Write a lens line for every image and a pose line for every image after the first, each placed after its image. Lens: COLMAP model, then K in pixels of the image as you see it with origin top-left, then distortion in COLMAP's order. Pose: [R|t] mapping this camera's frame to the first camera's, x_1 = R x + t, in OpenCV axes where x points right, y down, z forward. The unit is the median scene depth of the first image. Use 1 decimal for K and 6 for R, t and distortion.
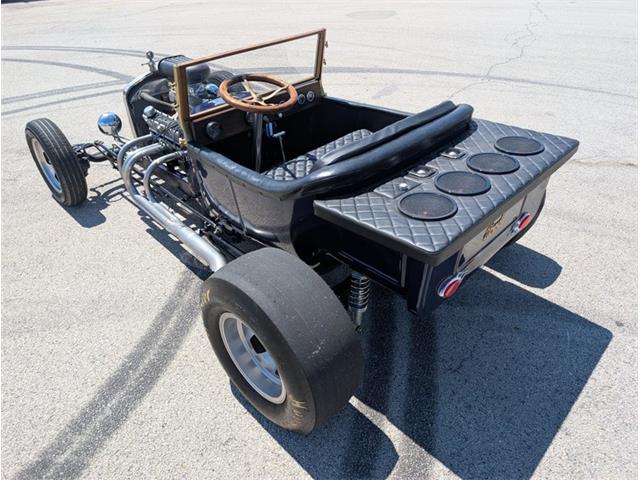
lens RADIAL K [[460.6, 0, 312.7], [0, 460.6, 233.9], [0, 0, 1]] dist [0.003867, -0.004529]
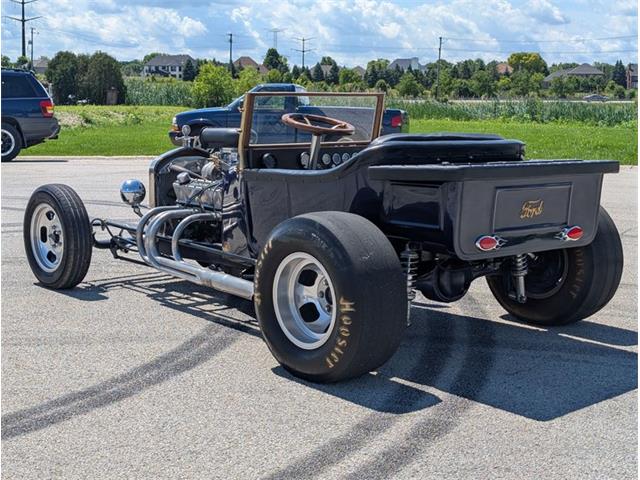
lens RADIAL K [[1010.2, 0, 298.2], [0, 1010.2, 239.2], [0, 0, 1]] dist [0.417367, -2.382893]
pose [[0.996763, 0.046551, -0.065542, 0.001792], [-0.071022, 0.891887, -0.446646, 0.726954], [0.037664, 0.449855, 0.892307, -0.716590]]
